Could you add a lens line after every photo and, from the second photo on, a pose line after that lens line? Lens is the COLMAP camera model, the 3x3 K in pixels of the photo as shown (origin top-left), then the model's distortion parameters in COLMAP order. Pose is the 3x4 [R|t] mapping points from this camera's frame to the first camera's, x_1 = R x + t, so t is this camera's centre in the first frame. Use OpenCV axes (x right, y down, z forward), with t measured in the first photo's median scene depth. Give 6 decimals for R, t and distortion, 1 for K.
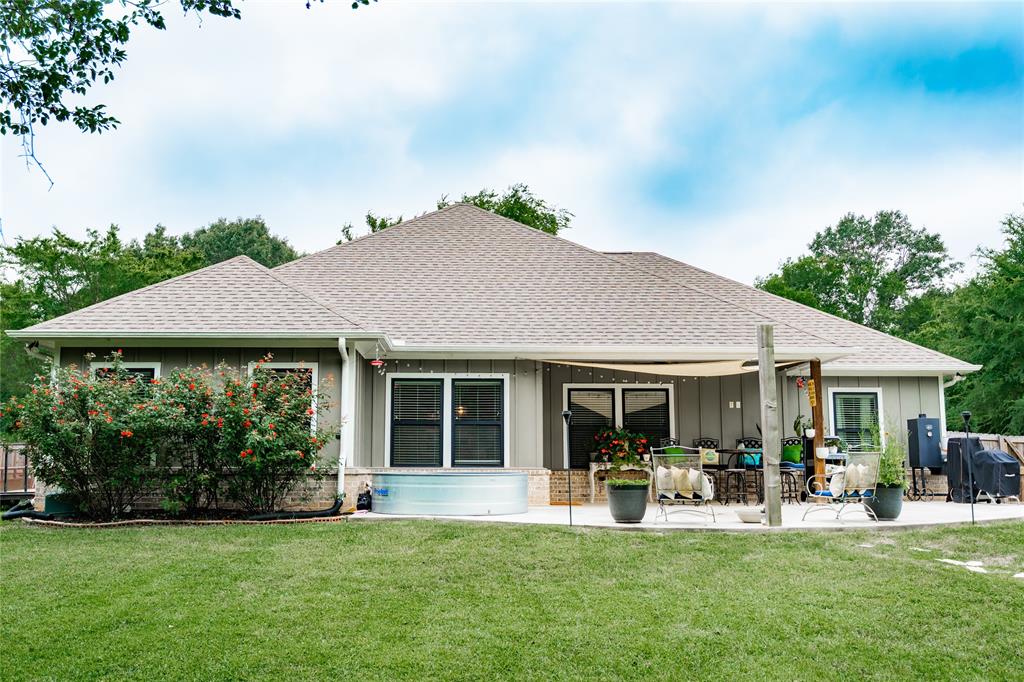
lens RADIAL K [[966.1, 0, 512.1], [0, 966.1, 343.4], [0, 0, 1]] dist [0.022892, 0.000000]
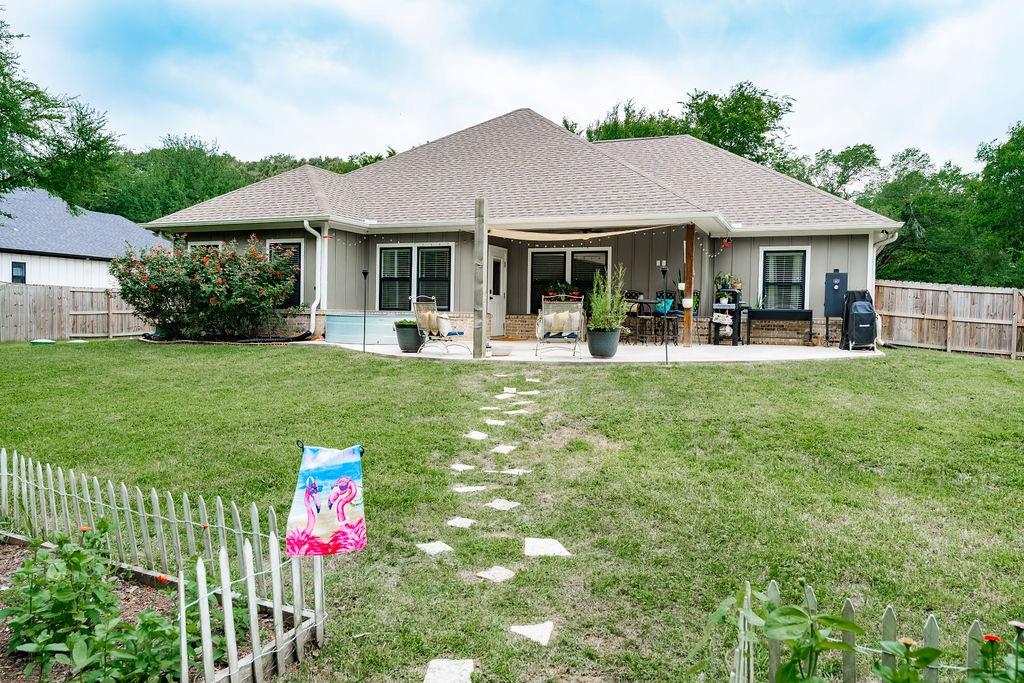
lens RADIAL K [[736.1, 0, 512.0], [0, 736.1, 338.3], [0, 0, 1]] dist [-0.004711, 0.000449]
pose [[0.906615, 0.029431, -0.420932, 0.502431], [0.037924, 0.987844, 0.150750, 0.012171], [0.420252, -0.152635, 0.894478, 0.101651]]
